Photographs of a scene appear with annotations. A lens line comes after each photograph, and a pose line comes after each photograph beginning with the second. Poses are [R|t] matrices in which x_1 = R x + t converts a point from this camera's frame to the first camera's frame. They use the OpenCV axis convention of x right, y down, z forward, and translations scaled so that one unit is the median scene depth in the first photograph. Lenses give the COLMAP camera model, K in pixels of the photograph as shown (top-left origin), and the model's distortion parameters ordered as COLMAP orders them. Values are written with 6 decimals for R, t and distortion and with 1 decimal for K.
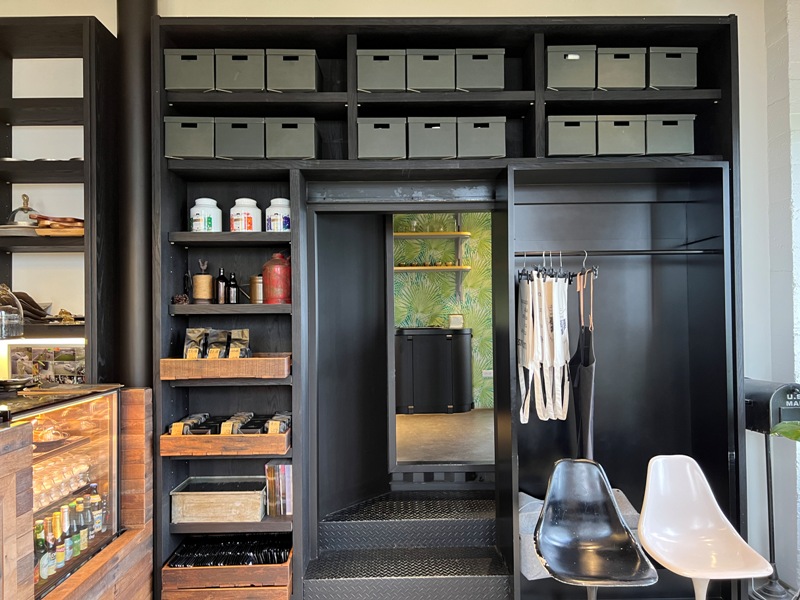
lens RADIAL K [[607.3, 0, 400.4], [0, 607.3, 303.7], [0, 0, 1]] dist [0.050606, -0.025431]
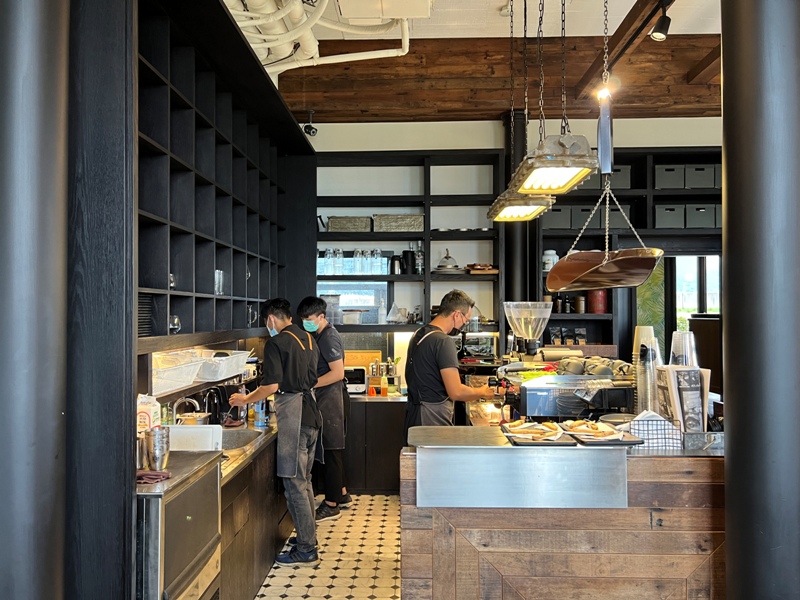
lens RADIAL K [[607.3, 0, 398.4], [0, 607.3, 300.3], [0, 0, 1]] dist [0.050606, -0.025431]
pose [[0.998183, 0.008129, -0.059709, -0.676889], [-0.008573, 0.999937, -0.007185, -0.019822], [0.059647, 0.007684, 0.998190, -0.743642]]
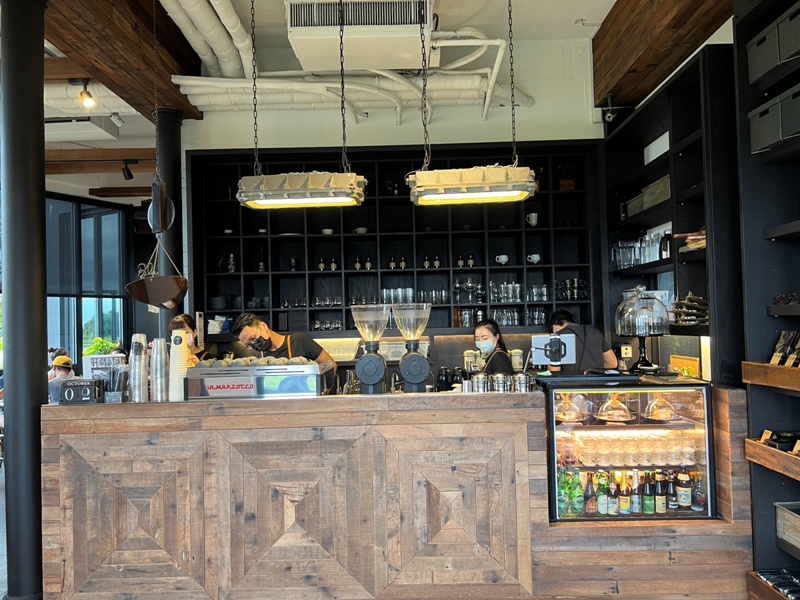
lens RADIAL K [[607.3, 0, 400.6], [0, 607.3, 302.1], [0, 0, 1]] dist [0.050606, -0.025431]
pose [[-0.037706, -0.020096, -0.999087, 0.633516], [0.044132, 0.998789, -0.021756, -0.007285], [0.998314, -0.044912, -0.036774, 0.492206]]
